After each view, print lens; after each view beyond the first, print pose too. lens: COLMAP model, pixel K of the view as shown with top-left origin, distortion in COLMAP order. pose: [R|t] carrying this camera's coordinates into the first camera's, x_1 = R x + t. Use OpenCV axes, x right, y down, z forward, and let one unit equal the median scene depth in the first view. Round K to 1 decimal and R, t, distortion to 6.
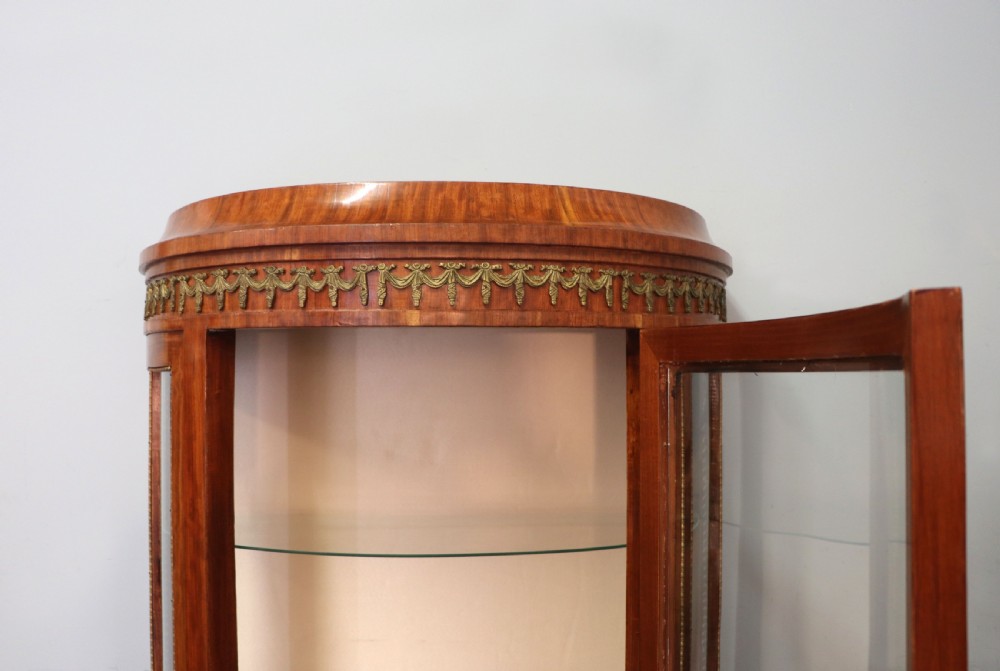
lens RADIAL K [[875.8, 0, 466.7], [0, 875.8, 338.9], [0, 0, 1]] dist [-0.173278, 0.008249]
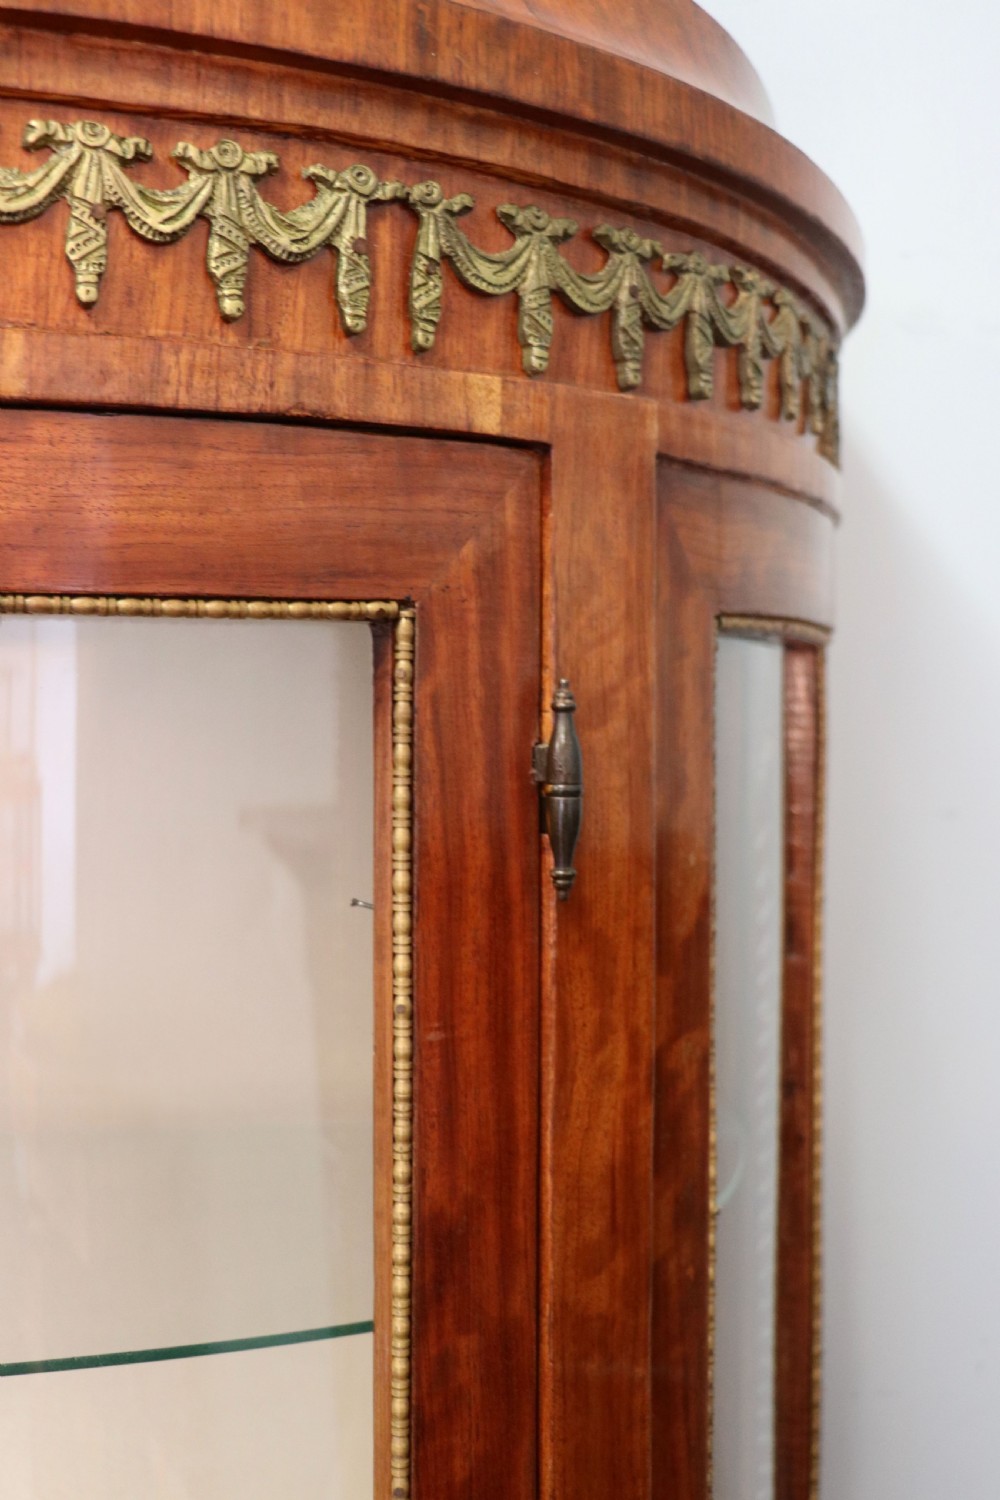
lens RADIAL K [[1773.8, 0, 500.0], [0, 1773.8, 750.0], [0, 0, 1]] dist [-0.060138, 0.028216]
pose [[0.992925, 0.001026, 0.118735, 0.149554], [-0.009053, 0.997706, 0.067084, 0.042443], [-0.118394, -0.067684, 0.990657, 0.534413]]
